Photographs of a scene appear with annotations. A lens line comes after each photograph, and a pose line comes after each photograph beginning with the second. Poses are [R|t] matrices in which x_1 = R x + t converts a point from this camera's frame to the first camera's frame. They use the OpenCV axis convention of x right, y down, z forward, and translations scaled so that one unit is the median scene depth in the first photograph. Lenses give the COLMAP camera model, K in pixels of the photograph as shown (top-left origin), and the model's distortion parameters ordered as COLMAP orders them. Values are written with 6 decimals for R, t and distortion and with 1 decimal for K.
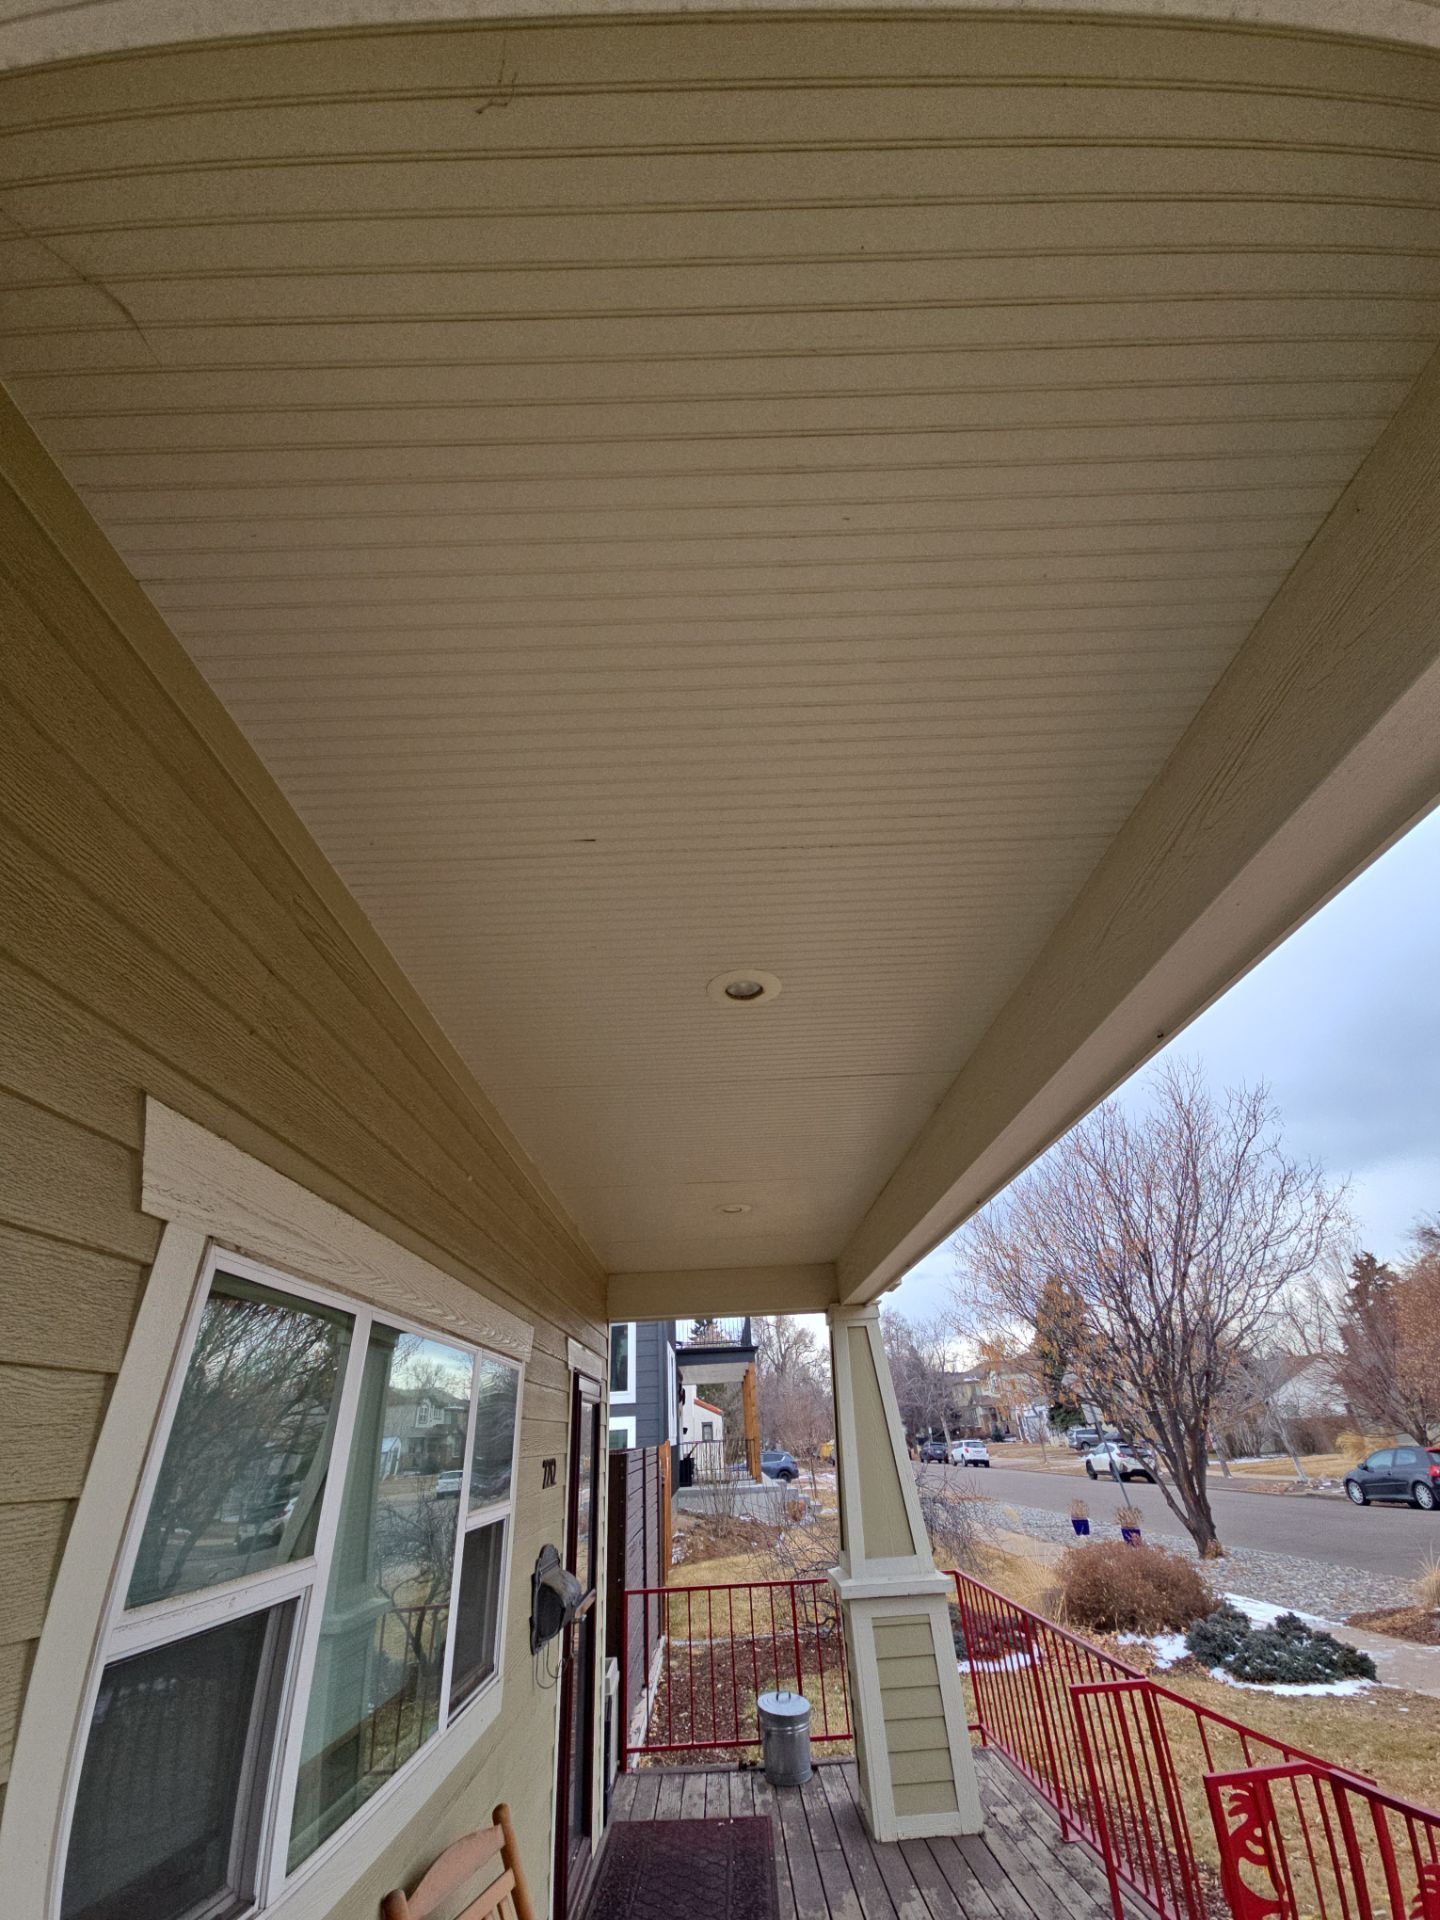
lens RADIAL K [[779.7, 0, 714.0], [0, 779.7, 957.1], [0, 0, 1]] dist [0.005278, -0.001211]
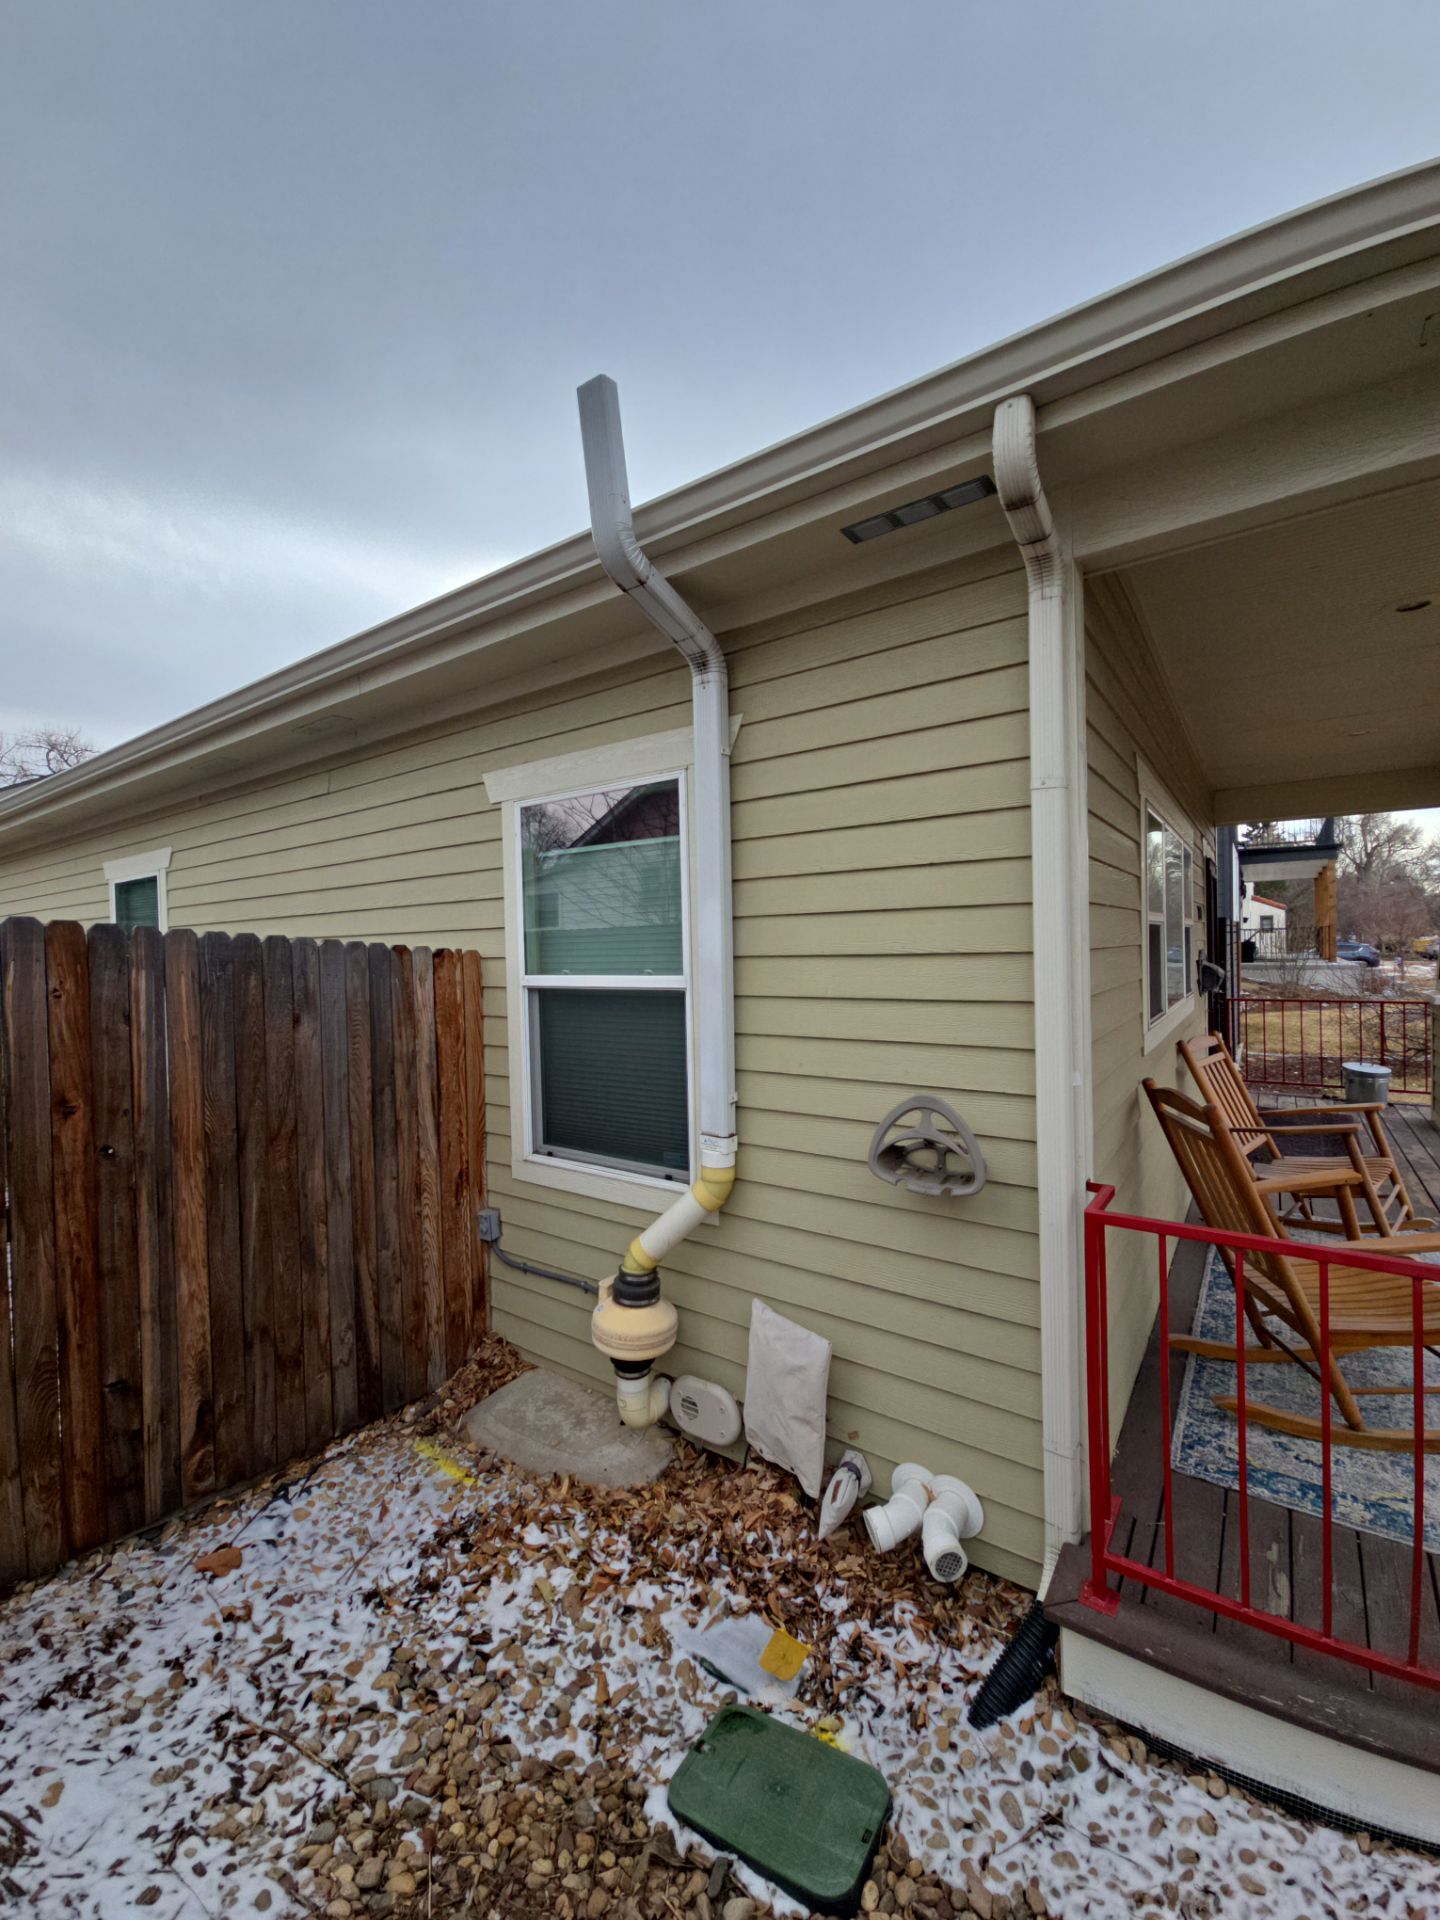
lens RADIAL K [[779.7, 0, 714.0], [0, 779.7, 957.1], [0, 0, 1]] dist [0.005278, -0.001211]
pose [[0.817893, 0.034388, -0.574342, -0.015234], [0.288410, 0.839247, 0.460960, -0.041429], [0.497867, -0.542662, 0.676496, -0.091830]]
